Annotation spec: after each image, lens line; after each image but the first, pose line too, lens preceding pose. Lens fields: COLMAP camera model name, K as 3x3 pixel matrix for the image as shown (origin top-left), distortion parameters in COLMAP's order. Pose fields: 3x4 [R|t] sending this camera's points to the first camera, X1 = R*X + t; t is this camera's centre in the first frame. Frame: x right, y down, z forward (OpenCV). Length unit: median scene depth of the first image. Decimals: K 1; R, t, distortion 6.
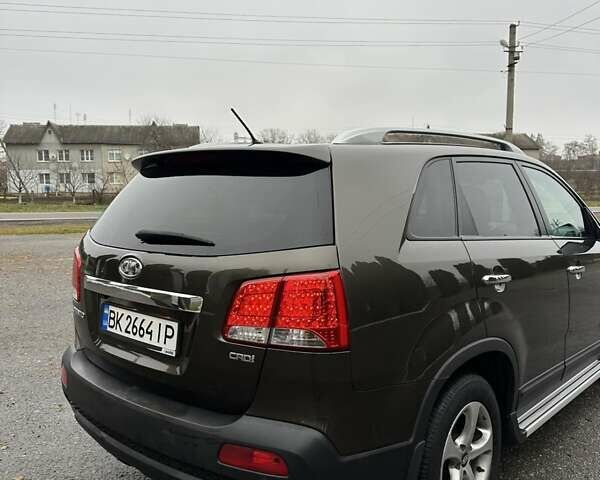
lens RADIAL K [[584.9, 0, 300.0], [0, 584.9, 240.0], [0, 0, 1]] dist [0.157744, -0.275773]
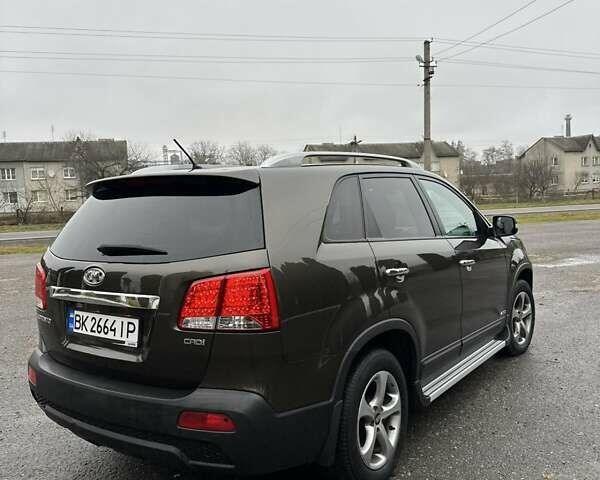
lens RADIAL K [[584.9, 0, 300.0], [0, 584.9, 240.0], [0, 0, 1]] dist [0.157744, -0.275773]
pose [[0.993037, -0.042131, 0.110015, -0.003823], [0.044121, 0.998903, -0.015713, 0.010073], [-0.109232, 0.020458, 0.993806, -0.214732]]
